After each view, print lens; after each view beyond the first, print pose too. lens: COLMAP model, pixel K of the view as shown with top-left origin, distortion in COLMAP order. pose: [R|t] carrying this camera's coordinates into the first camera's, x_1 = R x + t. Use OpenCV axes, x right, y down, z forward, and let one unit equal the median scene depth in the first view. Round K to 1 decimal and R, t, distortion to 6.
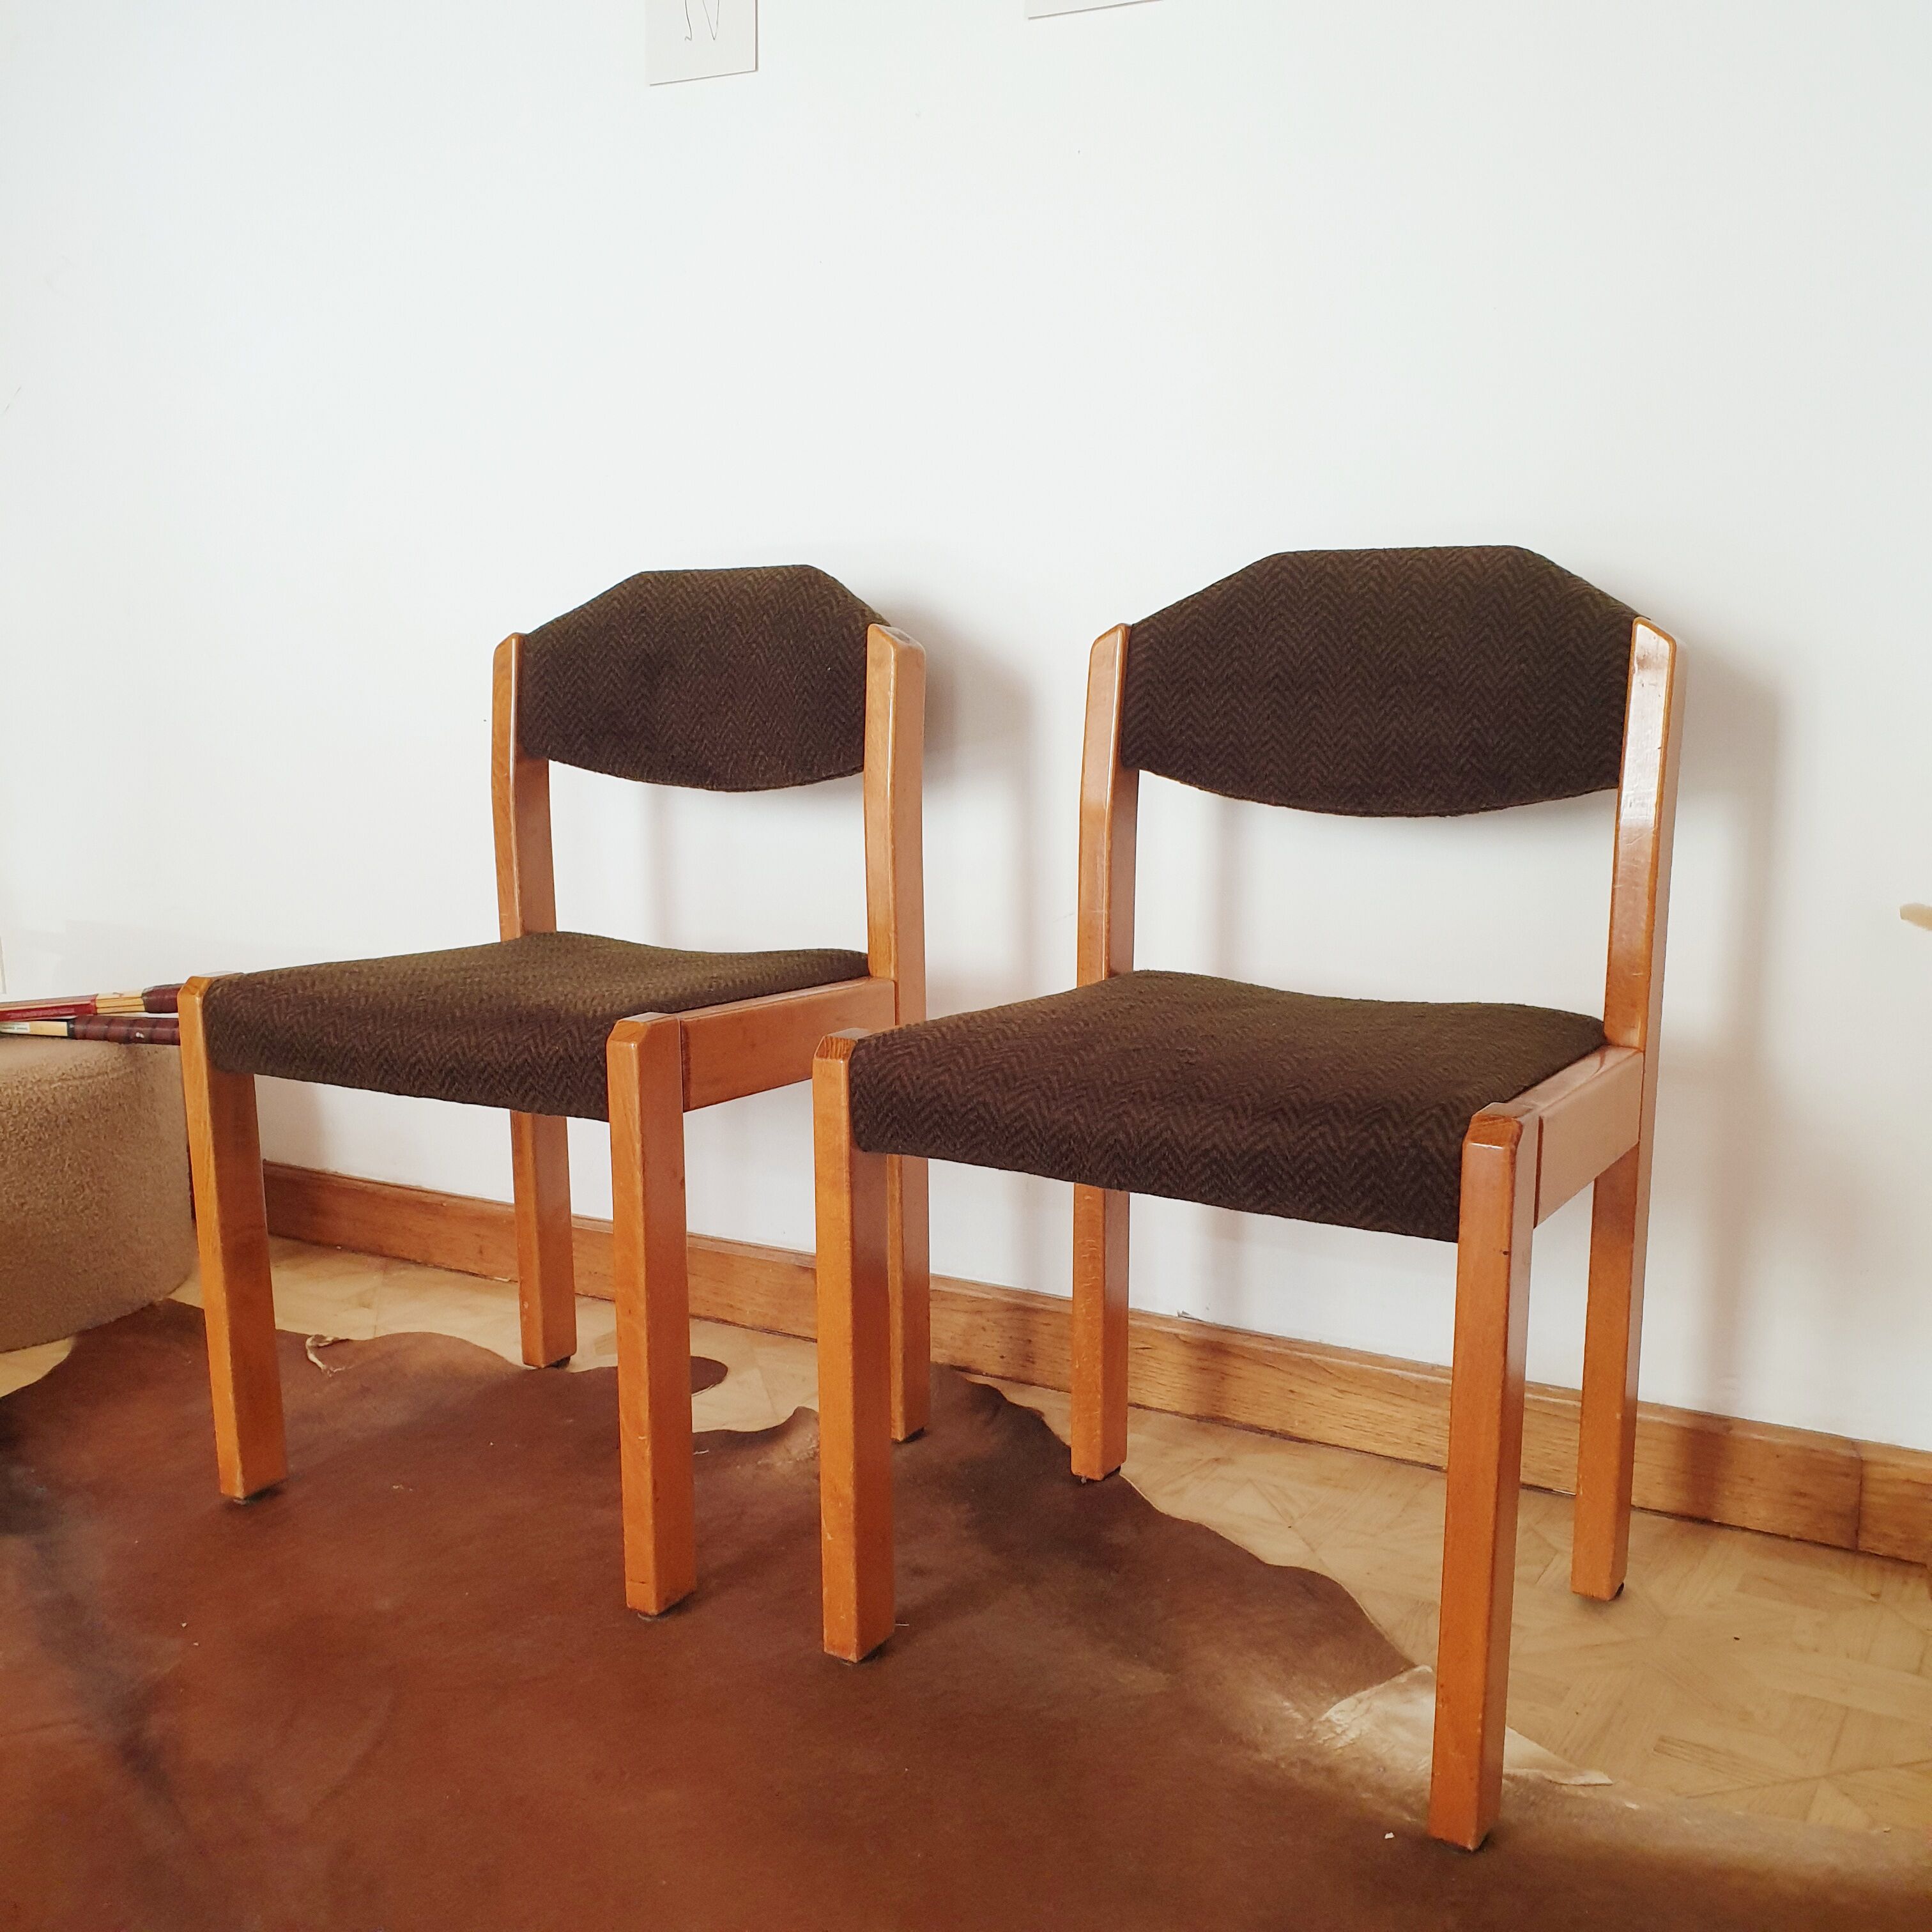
lens RADIAL K [[1976.6, 0, 988.7], [0, 1976.6, 1006.3], [0, 0, 1]] dist [0.192103, -0.551983]
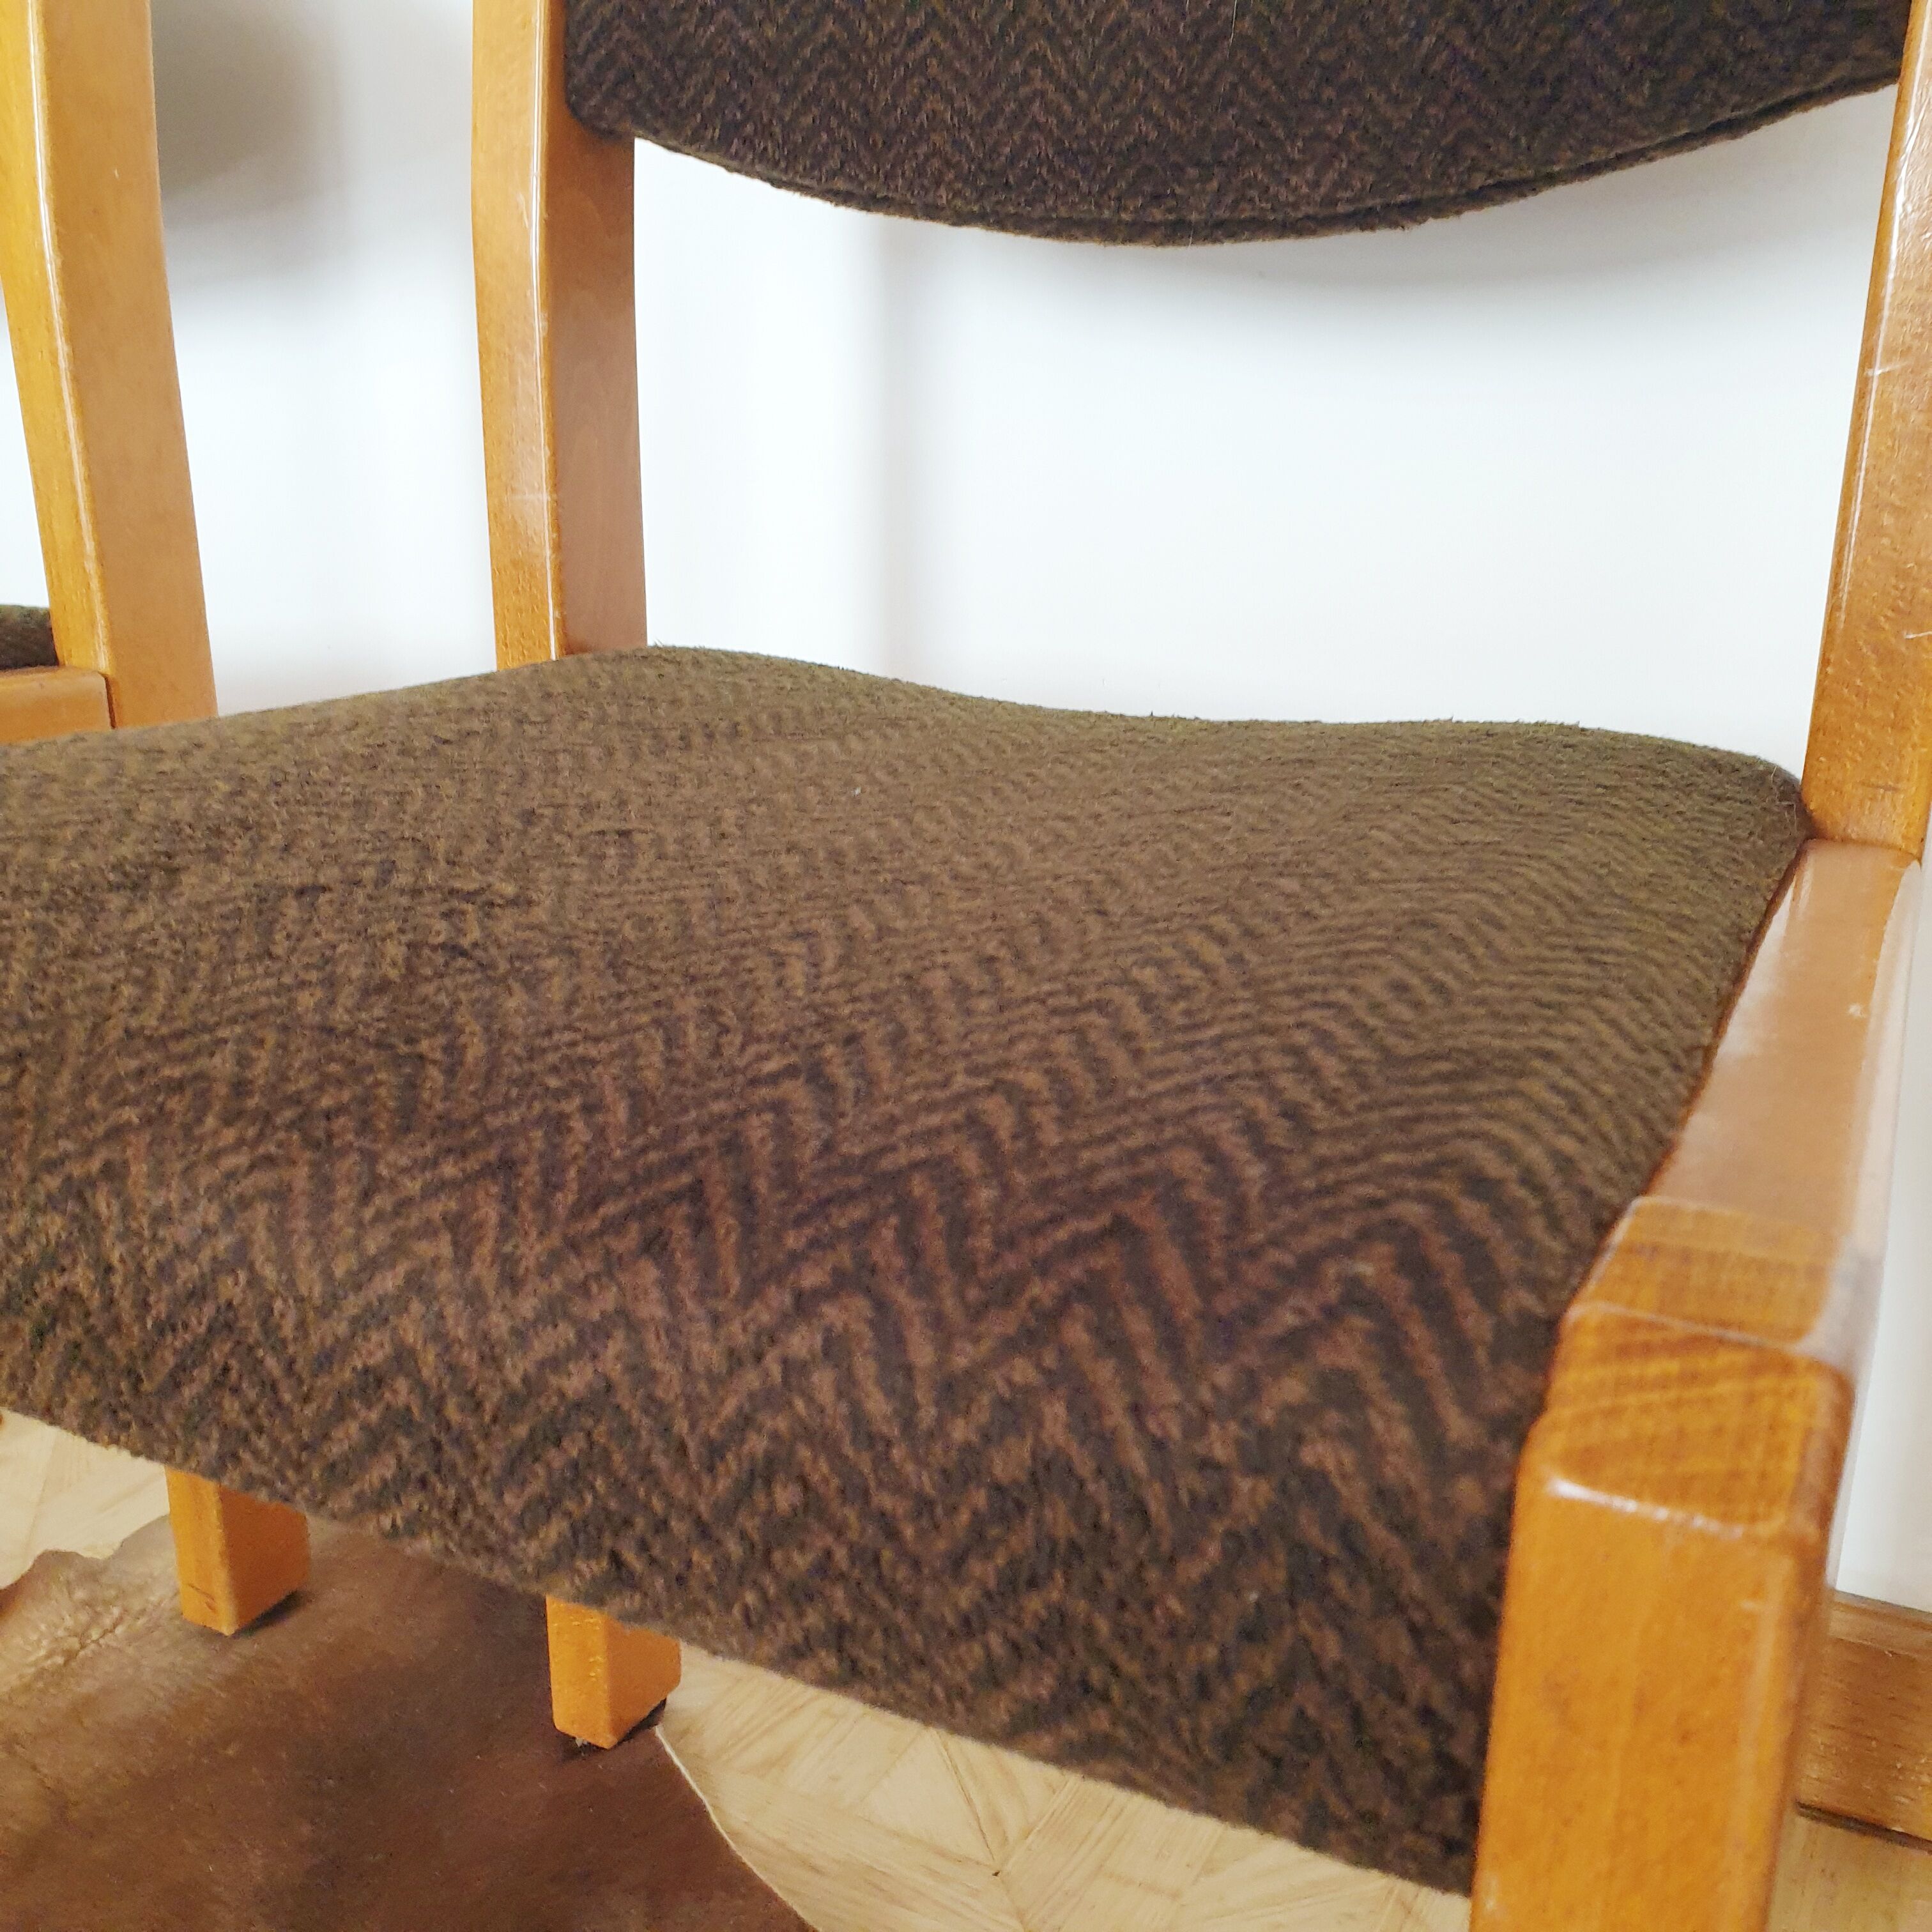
lens RADIAL K [[2008.1, 0, 992.1], [0, 2008.1, 975.0], [0, 0, 1]] dist [0.041183, -0.037610]
pose [[0.998175, -0.012353, 0.059112, 0.132917], [0.005169, 0.992739, 0.120179, 0.000080], [-0.060167, -0.119654, 0.990991, 0.612449]]
